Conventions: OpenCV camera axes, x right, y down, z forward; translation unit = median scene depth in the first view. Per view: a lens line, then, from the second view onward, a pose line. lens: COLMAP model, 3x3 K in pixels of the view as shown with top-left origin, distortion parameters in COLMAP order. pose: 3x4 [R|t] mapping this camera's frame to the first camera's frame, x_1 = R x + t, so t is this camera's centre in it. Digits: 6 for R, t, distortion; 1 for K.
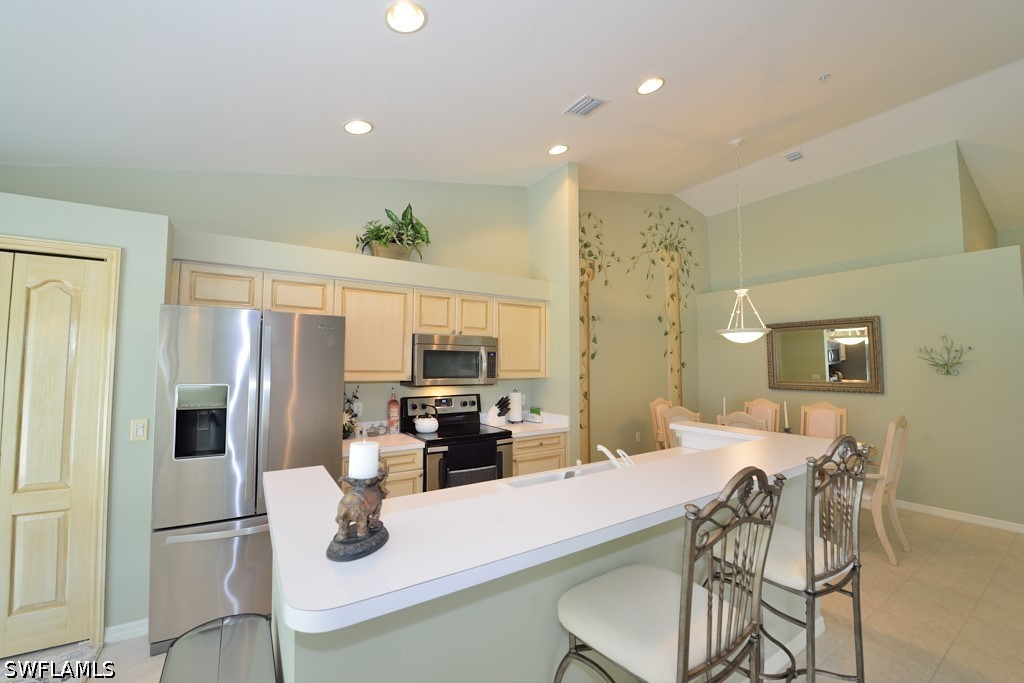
lens RADIAL K [[408.2, 0, 512.2], [0, 408.2, 340.2], [0, 0, 1]] dist [-0.018436, -0.001605]
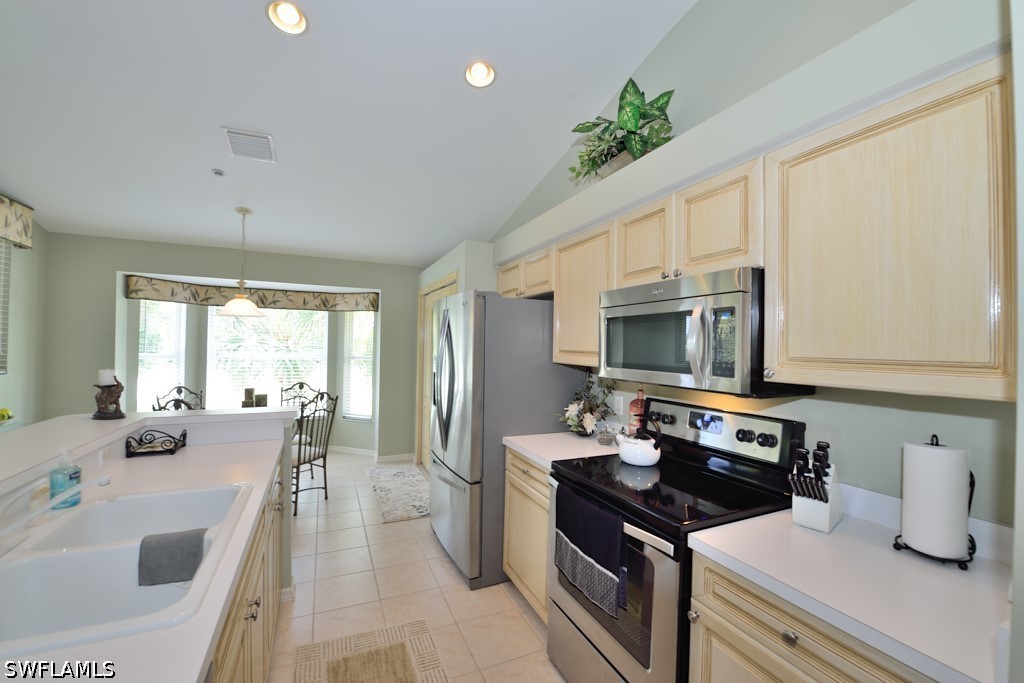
lens RADIAL K [[408.2, 0, 508.7], [0, 408.2, 345.3], [0, 0, 1]] dist [-0.018436, -0.001605]
pose [[-0.146293, -0.008773, -0.989202, 0.261501], [0.039589, 0.999108, -0.014716, 0.045129], [0.988449, -0.041315, -0.145815, 0.634994]]
